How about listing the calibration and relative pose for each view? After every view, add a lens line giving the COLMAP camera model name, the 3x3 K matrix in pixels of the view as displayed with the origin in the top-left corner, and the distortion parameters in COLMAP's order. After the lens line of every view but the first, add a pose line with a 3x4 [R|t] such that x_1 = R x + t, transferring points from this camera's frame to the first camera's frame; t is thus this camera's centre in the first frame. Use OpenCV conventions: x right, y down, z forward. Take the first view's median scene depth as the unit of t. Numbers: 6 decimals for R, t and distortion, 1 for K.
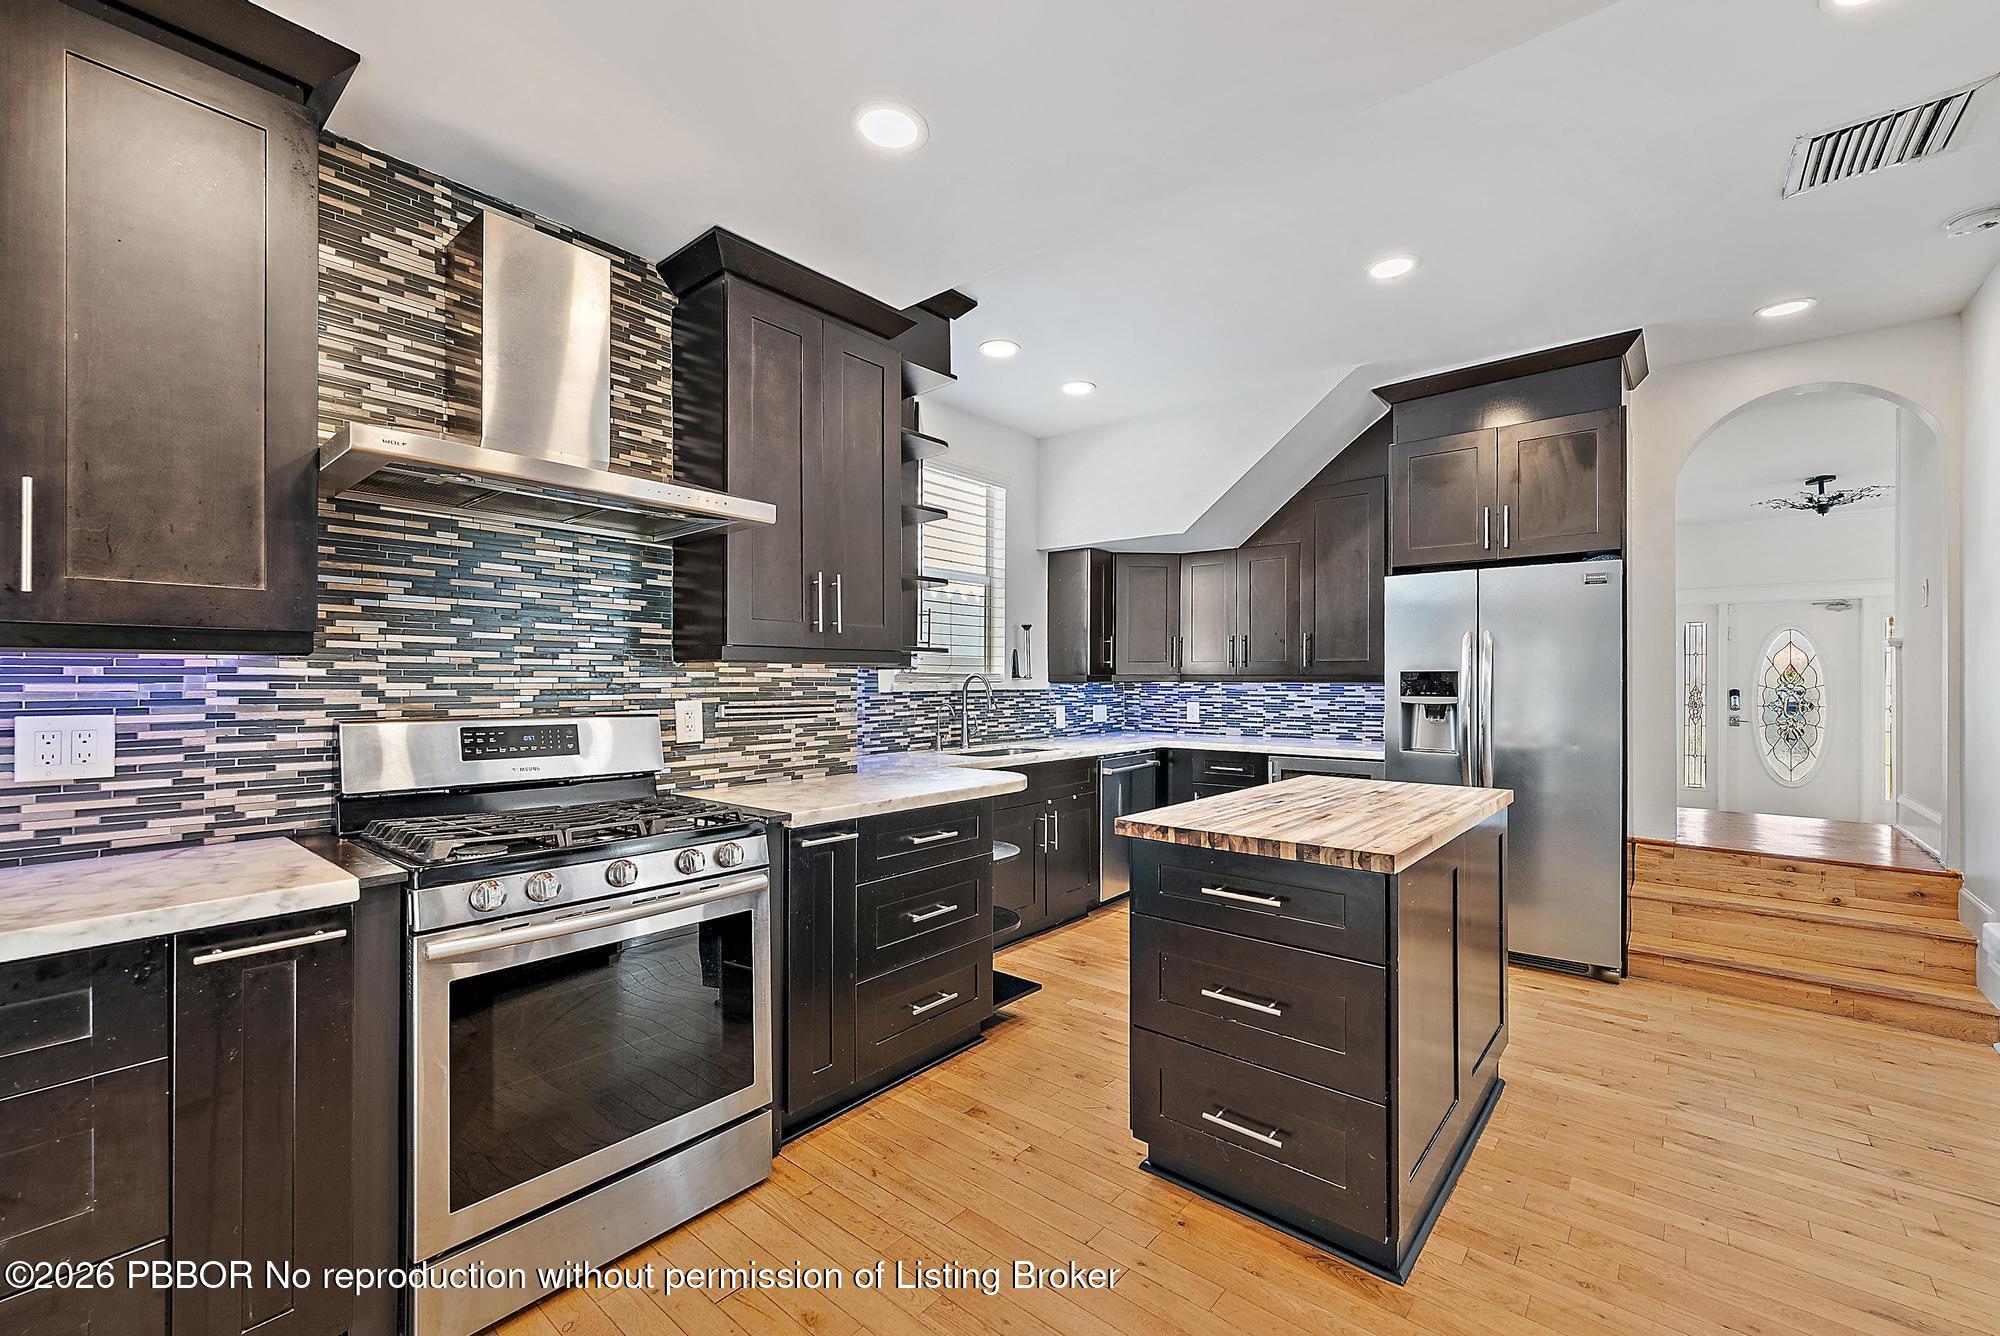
lens RADIAL K [[814.3, 0, 1002.7], [0, 814.3, 680.1], [0, 0, 1]] dist [0.000218, 0.000019]
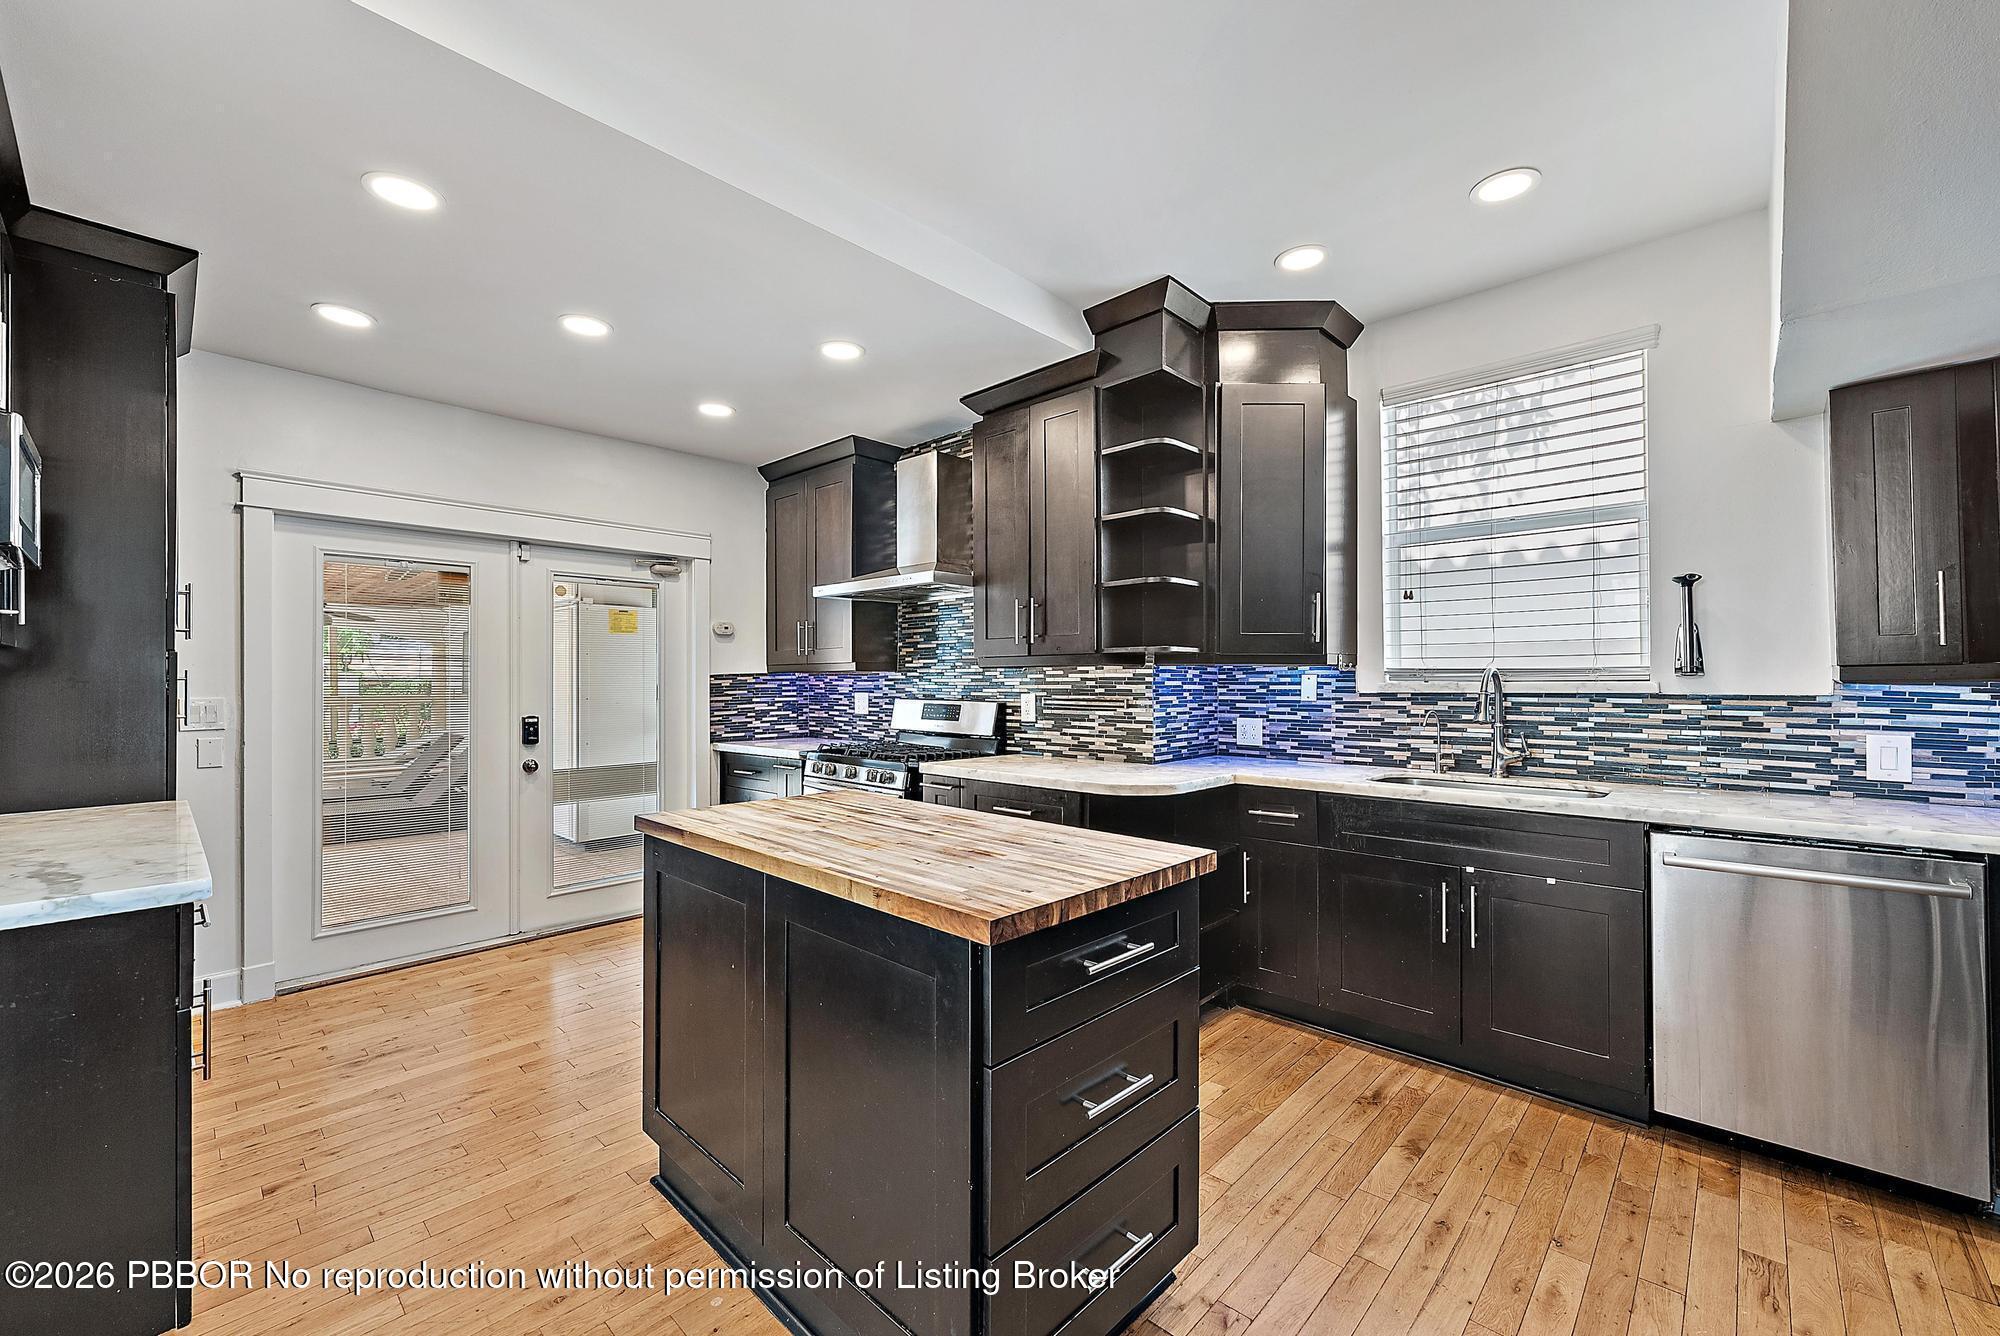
lens RADIAL K [[814.3, 0, 1001.2], [0, 814.3, 672.3], [0, 0, 1]] dist [0.000218, 0.000019]
pose [[-0.063696, -0.009944, -0.997920, 0.980182], [0.004165, 0.999939, -0.010230, 0.000866], [0.997961, -0.004808, -0.063651, 0.925233]]
